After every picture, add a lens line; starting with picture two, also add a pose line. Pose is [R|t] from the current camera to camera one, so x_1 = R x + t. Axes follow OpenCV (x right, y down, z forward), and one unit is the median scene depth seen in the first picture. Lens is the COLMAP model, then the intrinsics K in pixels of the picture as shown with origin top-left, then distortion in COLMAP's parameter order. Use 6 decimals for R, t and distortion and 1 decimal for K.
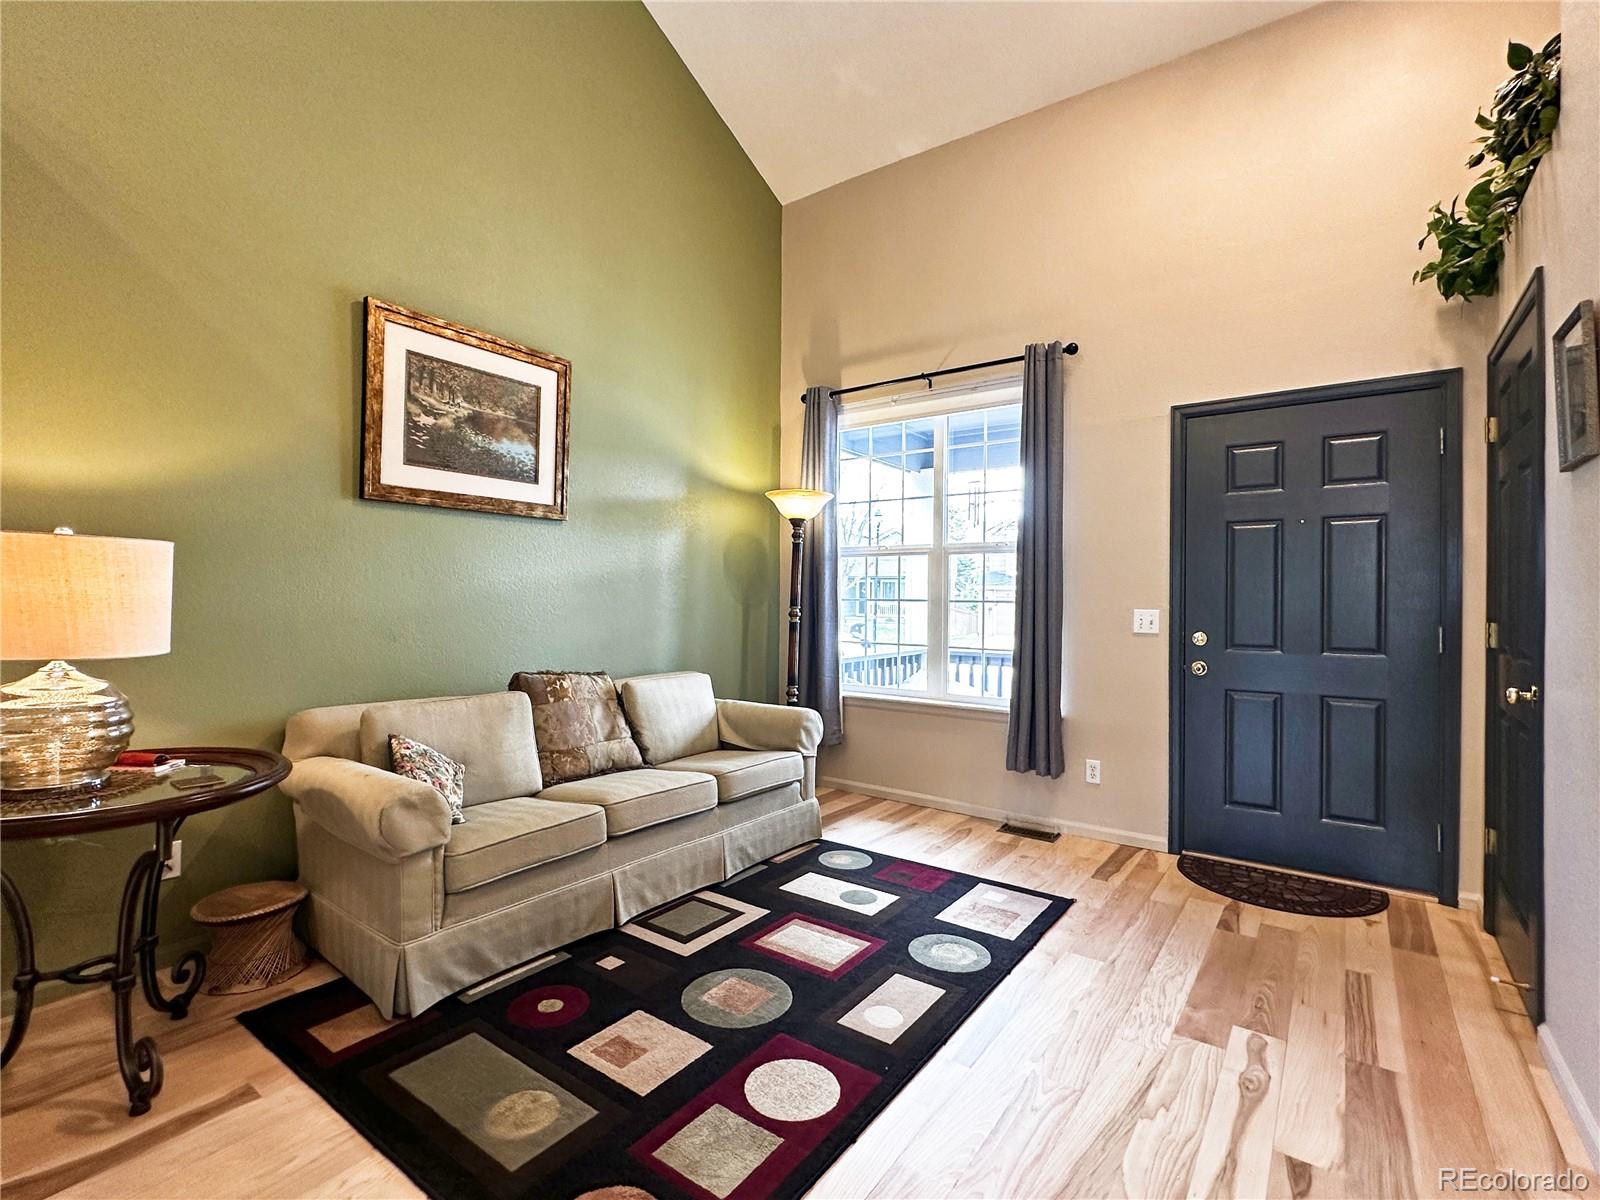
lens RADIAL K [[746.0, 0, 802.8], [0, 746.0, 596.0], [0, 0, 1]] dist [0.000748, 0.000219]
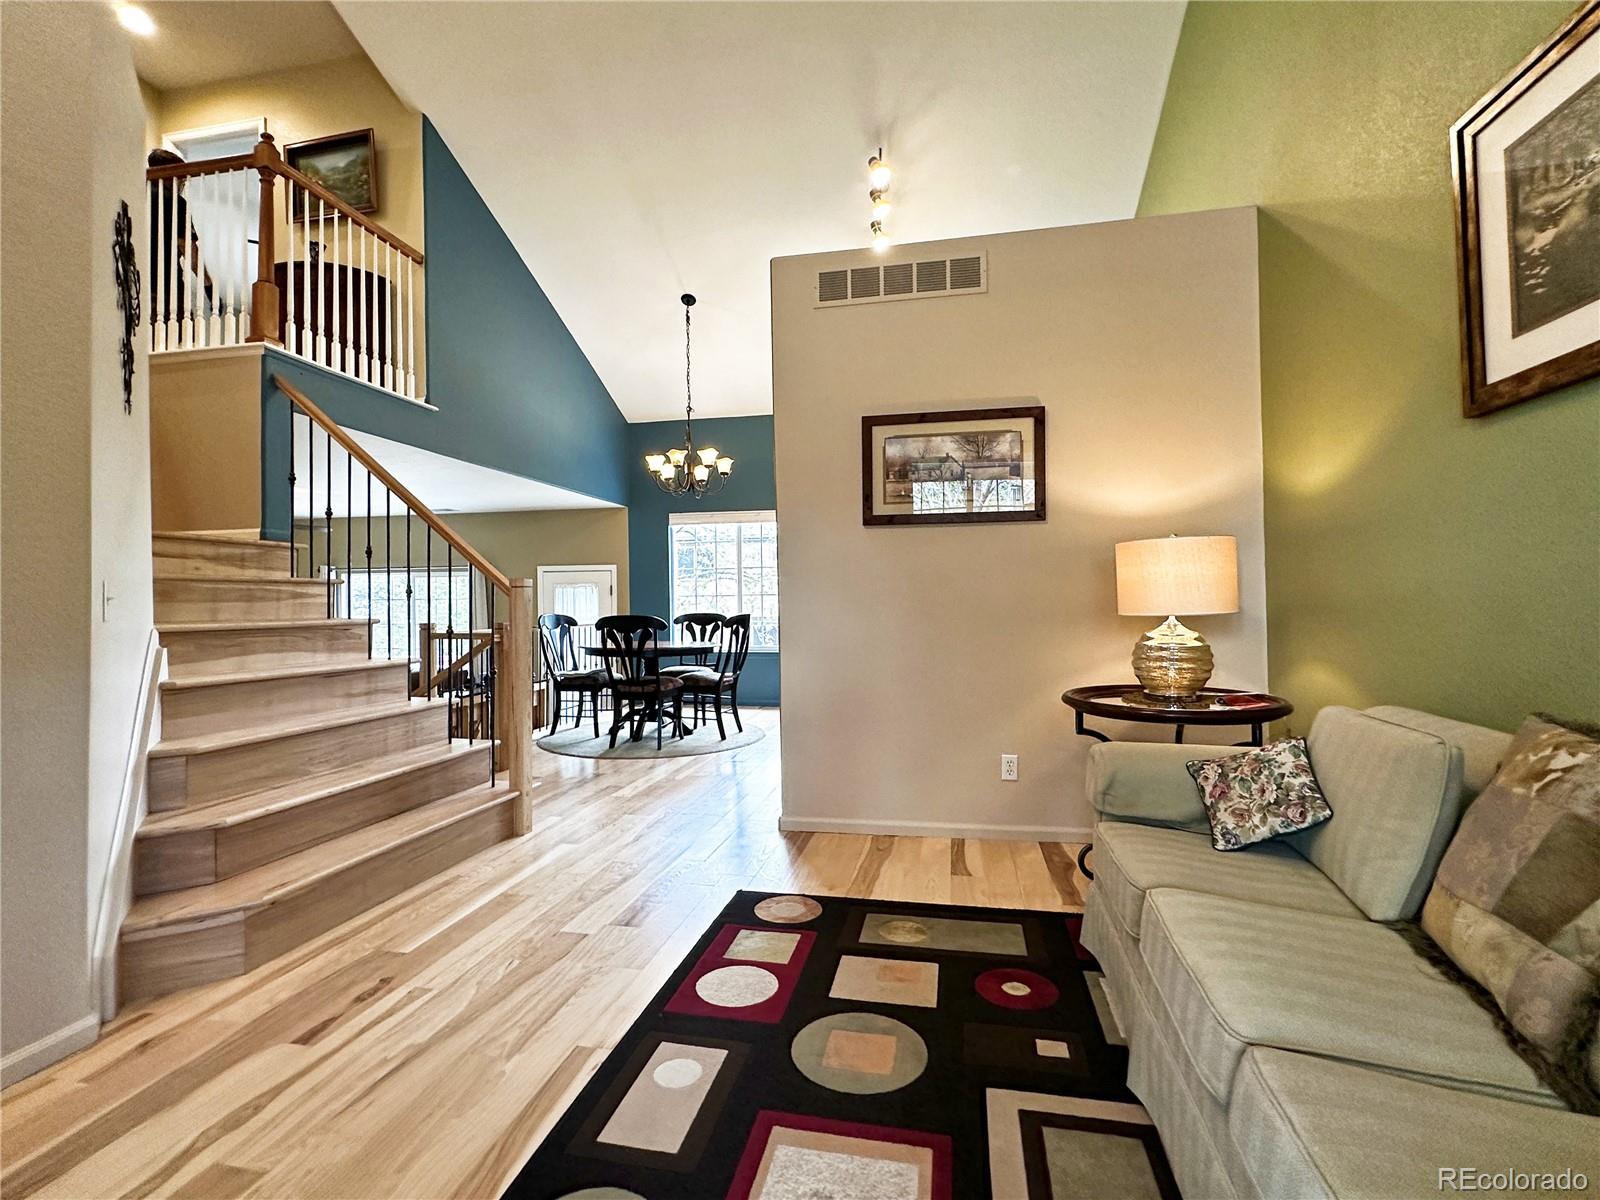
lens RADIAL K [[746.0, 0, 801.3], [0, 746.0, 594.2], [0, 0, 1]] dist [0.000748, 0.000219]
pose [[-0.911583, -0.003869, -0.411097, 0.328465], [0.001101, 0.999929, -0.011851, 0.051473], [0.411114, -0.011256, -0.911515, 1.839465]]
